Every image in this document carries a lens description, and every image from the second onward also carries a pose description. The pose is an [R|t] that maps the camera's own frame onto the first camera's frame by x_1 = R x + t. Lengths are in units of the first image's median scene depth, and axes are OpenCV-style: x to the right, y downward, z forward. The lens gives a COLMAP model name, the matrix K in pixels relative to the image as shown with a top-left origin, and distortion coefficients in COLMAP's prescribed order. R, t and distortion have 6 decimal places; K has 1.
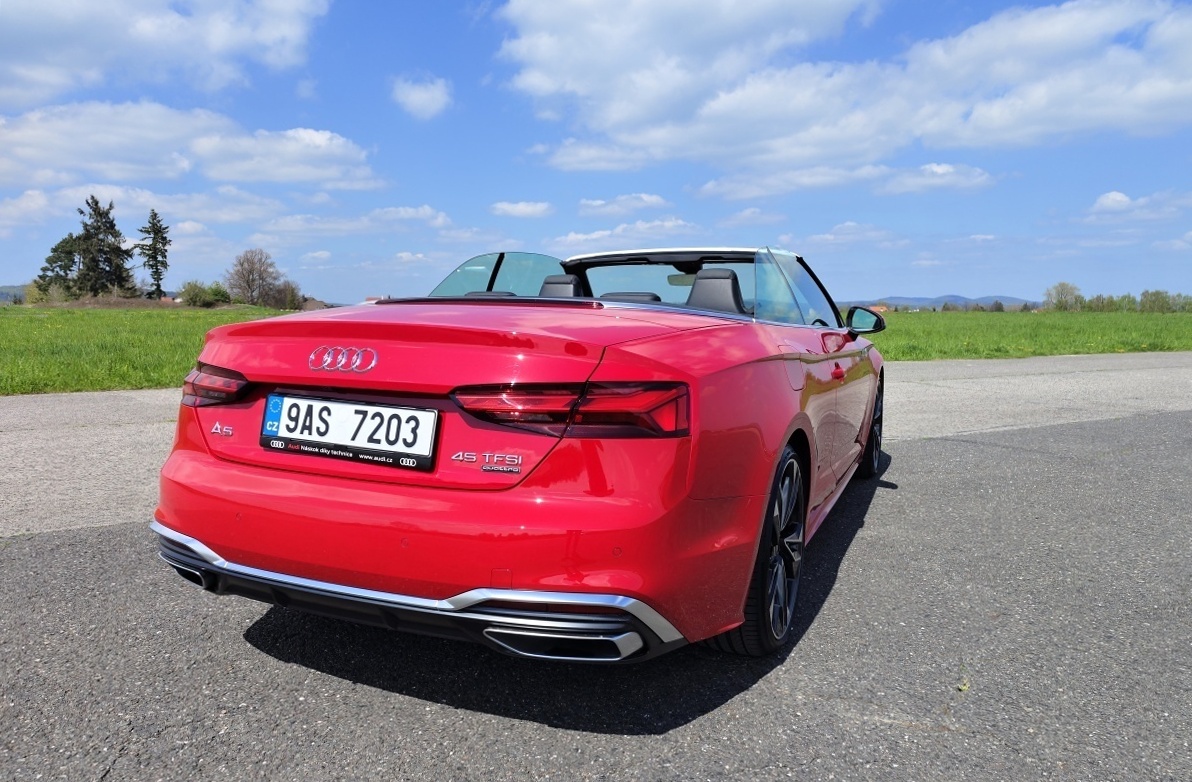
lens RADIAL K [[820.7, 0, 597.0], [0, 820.7, 392.3], [0, 0, 1]] dist [0.058970, 0.005553]
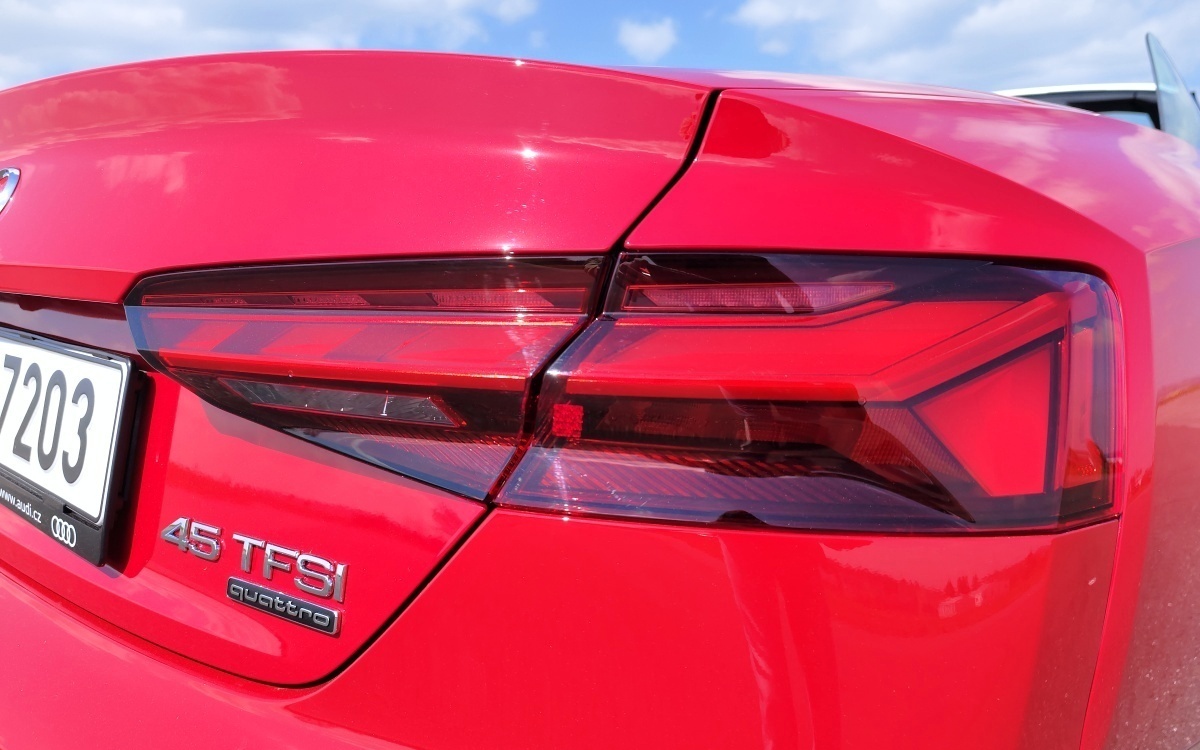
lens RADIAL K [[841.1, 0, 602.0], [0, 841.1, 377.4], [0, 0, 1]] dist [-0.002529, 0.000236]
pose [[0.967241, 0.032420, -0.251779, 0.038867], [-0.023154, 0.998944, 0.039676, 0.011061], [0.252800, -0.032546, 0.966971, 0.748578]]
